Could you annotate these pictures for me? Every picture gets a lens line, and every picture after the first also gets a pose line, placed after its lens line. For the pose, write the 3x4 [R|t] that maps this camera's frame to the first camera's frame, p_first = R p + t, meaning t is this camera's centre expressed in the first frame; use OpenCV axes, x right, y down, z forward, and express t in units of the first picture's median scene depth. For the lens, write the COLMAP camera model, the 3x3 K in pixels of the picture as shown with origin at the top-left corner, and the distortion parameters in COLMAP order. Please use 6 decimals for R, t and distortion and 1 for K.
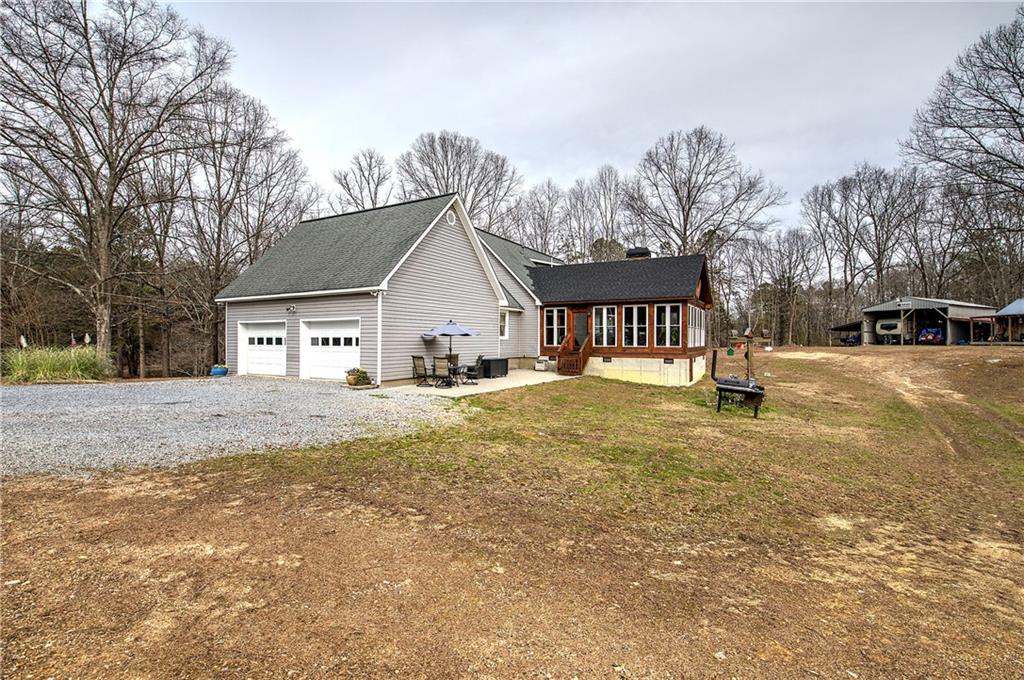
lens RADIAL K [[461.8, 0, 507.5], [0, 461.8, 337.1], [0, 0, 1]] dist [-0.002270, 0.000094]
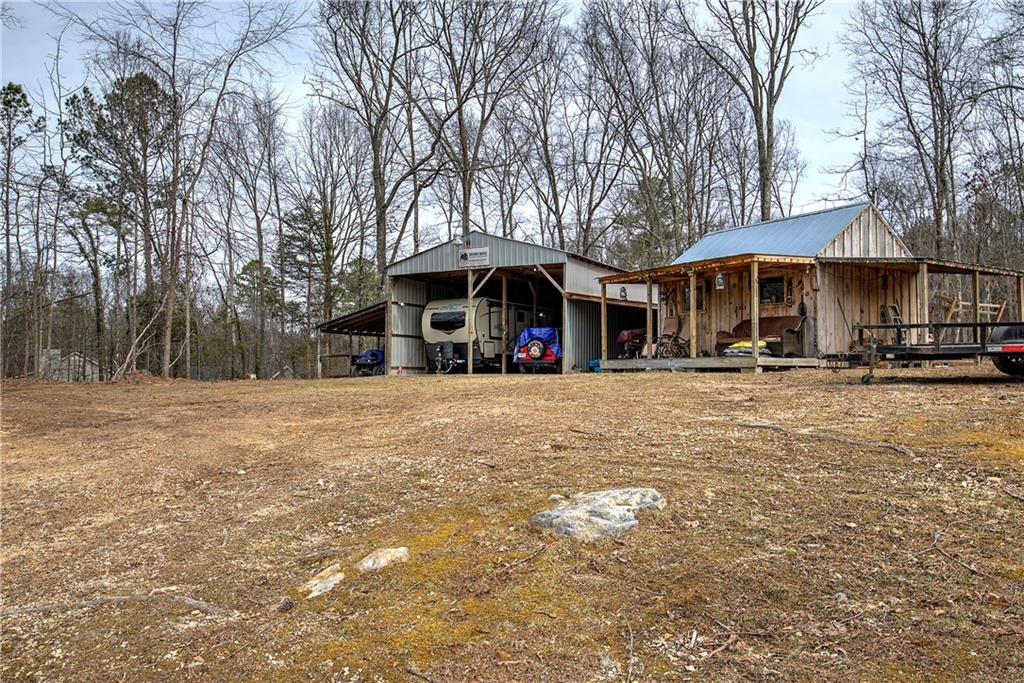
lens RADIAL K [[825.4, 0, 512.7], [0, 825.4, 342.8], [0, 0, 1]] dist [0.008161, -0.000805]
pose [[0.813950, 0.013281, 0.580783, 0.697642], [0.001567, 0.999685, -0.025057, 0.012909], [-0.580933, 0.021305, 0.813673, 0.644469]]
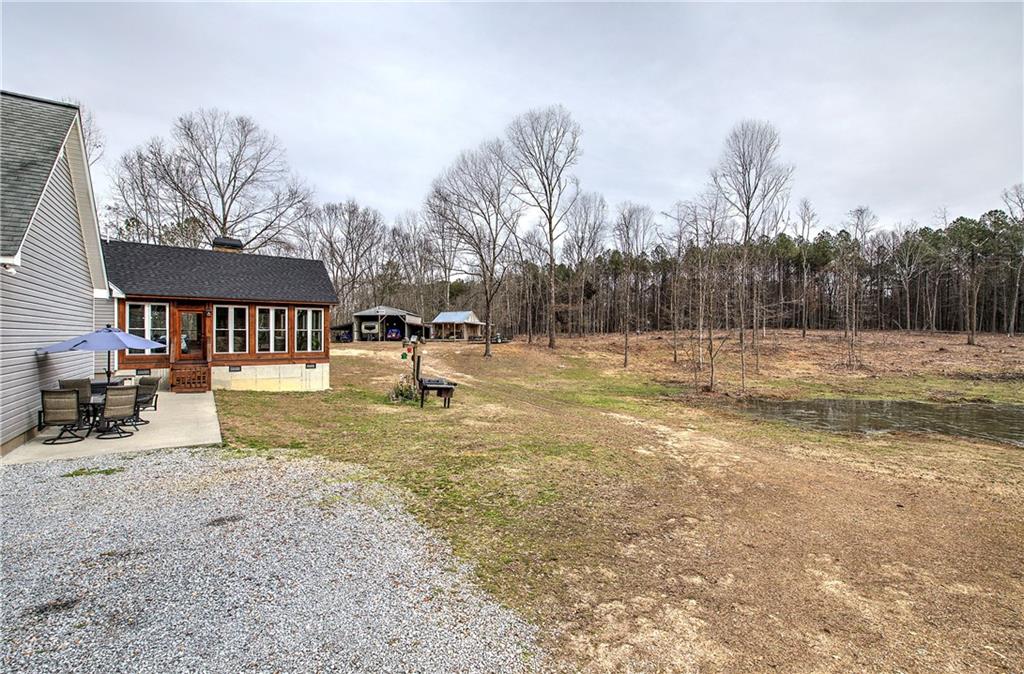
lens RADIAL K [[439.4, 0, 510.4], [0, 439.4, 339.3], [0, 0, 1]] dist [-0.003359, -0.000163]
pose [[0.429613, -0.011651, 0.902938, -0.193635], [-0.004951, 0.999871, 0.015258, -0.013189], [-0.903000, -0.011026, 0.429500, 0.127000]]
